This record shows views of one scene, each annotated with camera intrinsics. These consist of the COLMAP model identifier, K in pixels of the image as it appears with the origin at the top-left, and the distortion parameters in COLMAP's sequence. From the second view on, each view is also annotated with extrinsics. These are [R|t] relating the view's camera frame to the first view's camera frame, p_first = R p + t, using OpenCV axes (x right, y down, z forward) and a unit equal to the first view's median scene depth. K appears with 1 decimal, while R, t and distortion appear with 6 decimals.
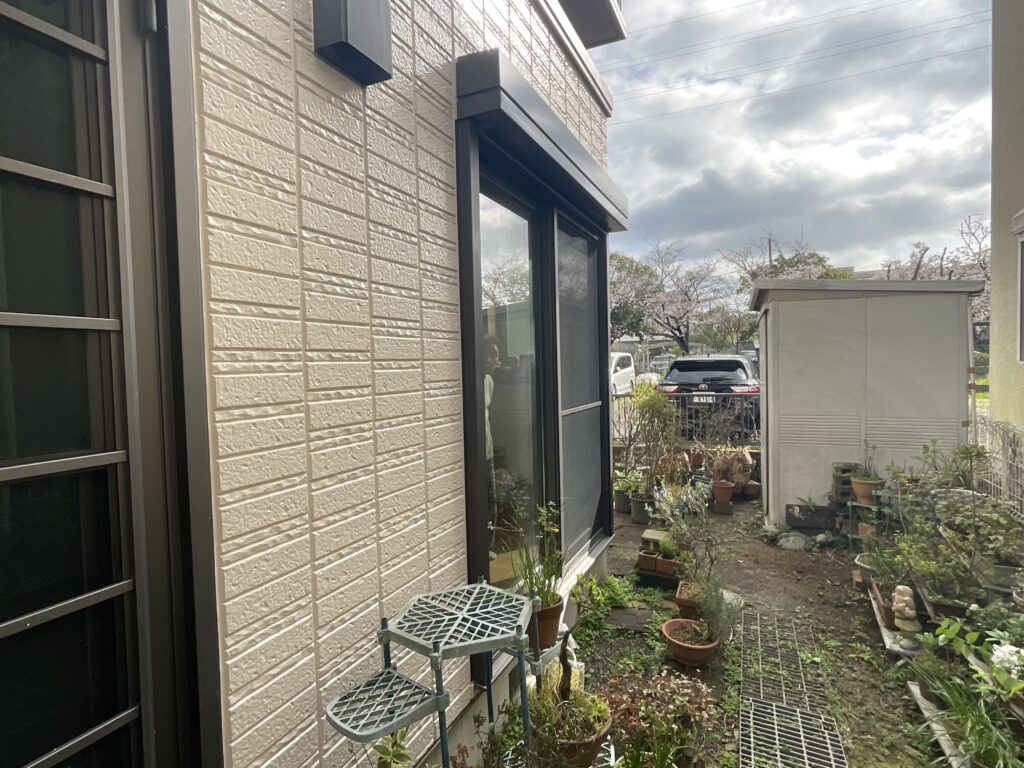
lens RADIAL K [[531.1, 0, 512.0], [0, 531.1, 384.0], [0, 0, 1]] dist [-0.000441, -0.000854]
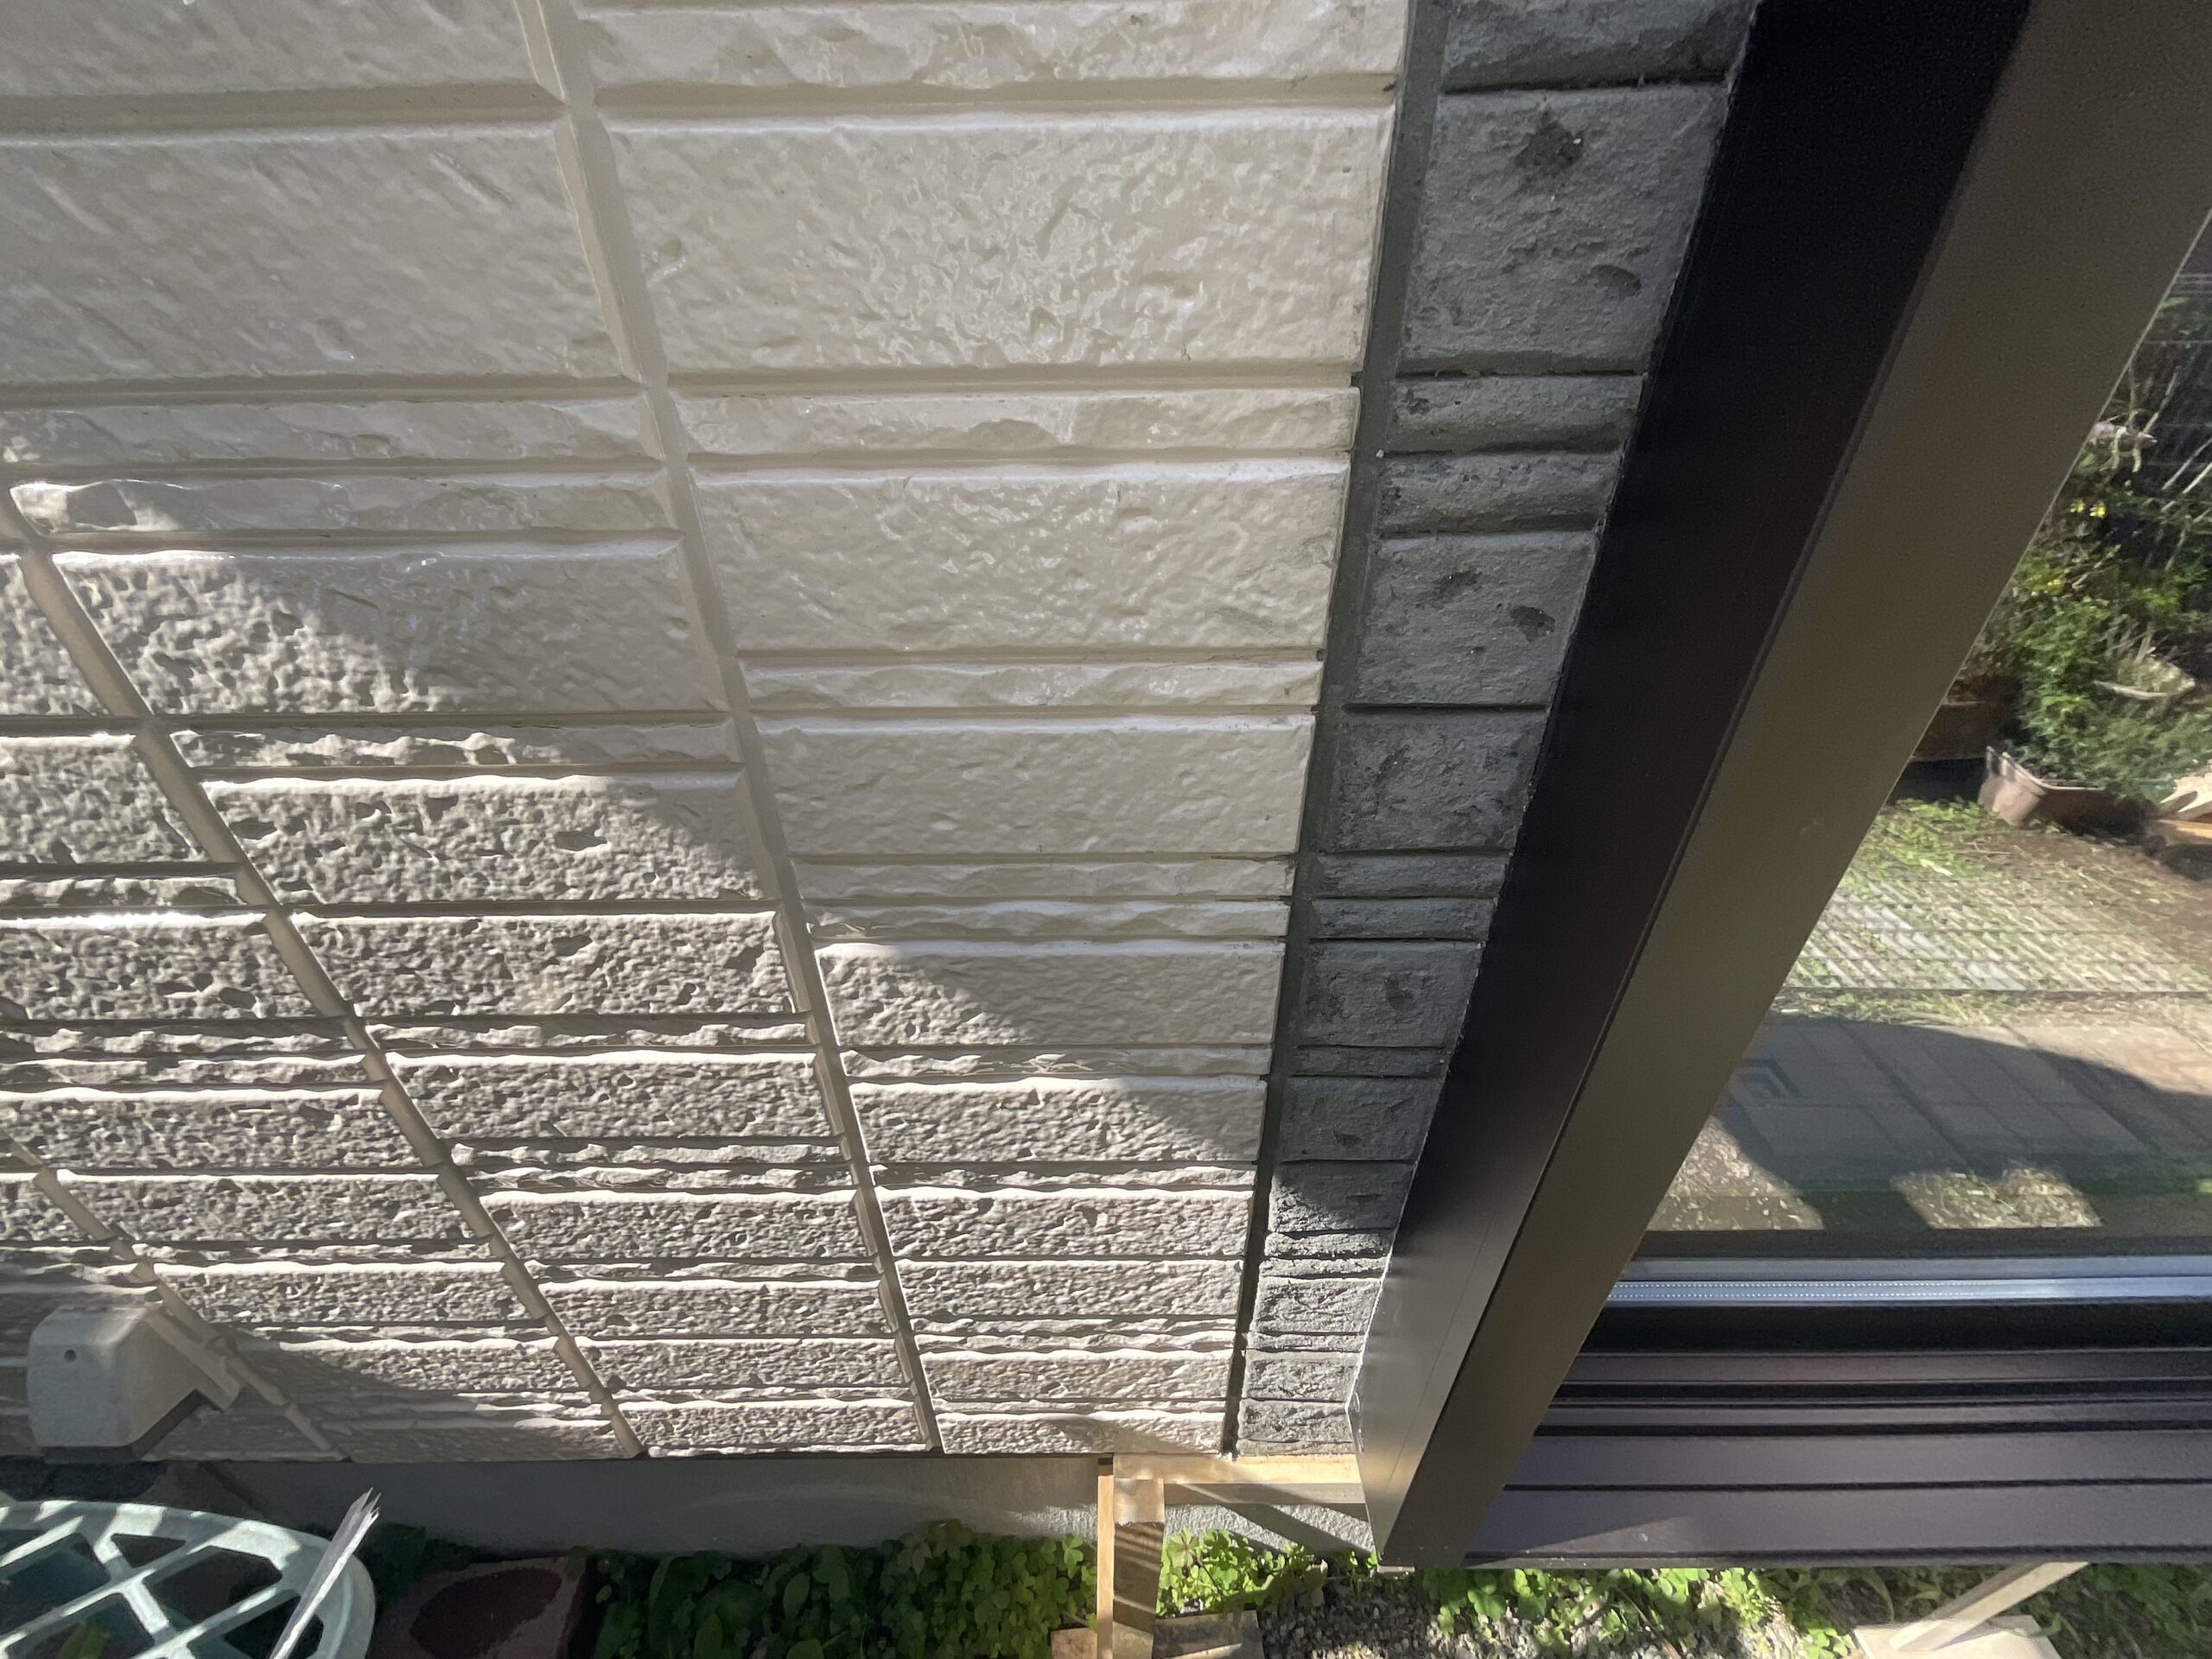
lens RADIAL K [[882.4, 0, 1106.0], [0, 882.4, 829.5], [0, 0, 1]] dist [-0.001499, 0.000289]
pose [[0.422622, 0.519905, -0.742354, 0.061260], [-0.027014, 0.825961, 0.563080, 0.256877], [0.905903, -0.217916, 0.363114, 1.308527]]
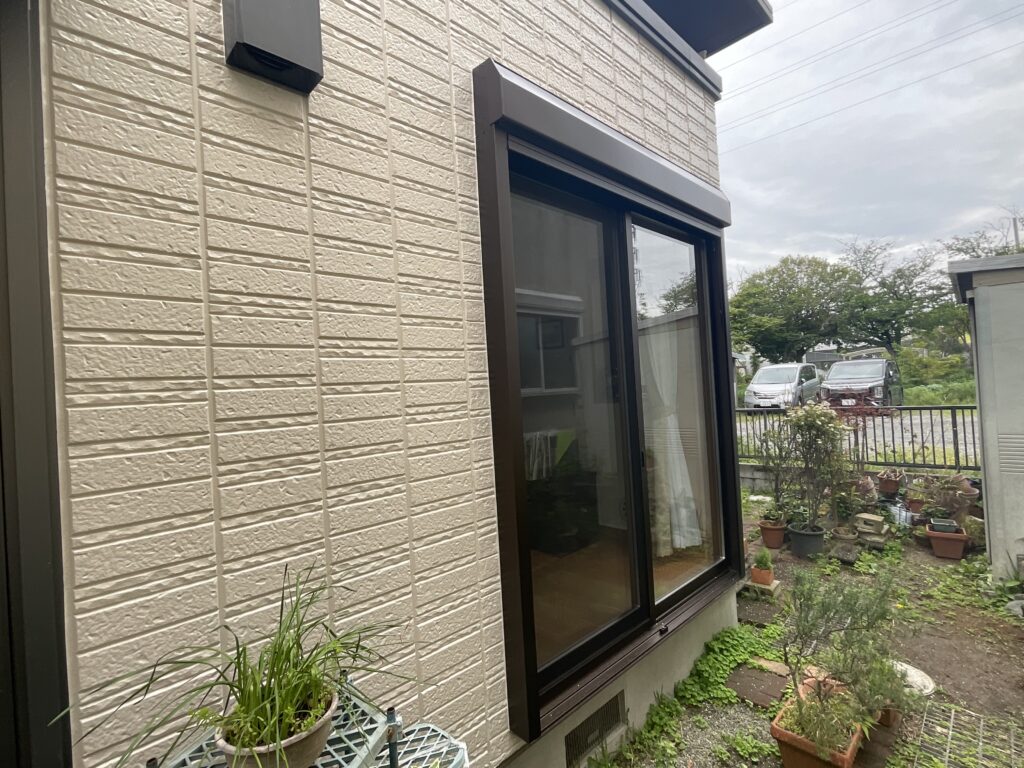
lens RADIAL K [[484.1, 0, 512.0], [0, 484.1, 384.0], [0, 0, 1]] dist [-0.001823, 0.002141]
pose [[0.933617, -0.032425, -0.356802, 0.389905], [0.020259, 0.999081, -0.037782, -0.009037], [0.357699, 0.028046, 0.933416, 0.382067]]
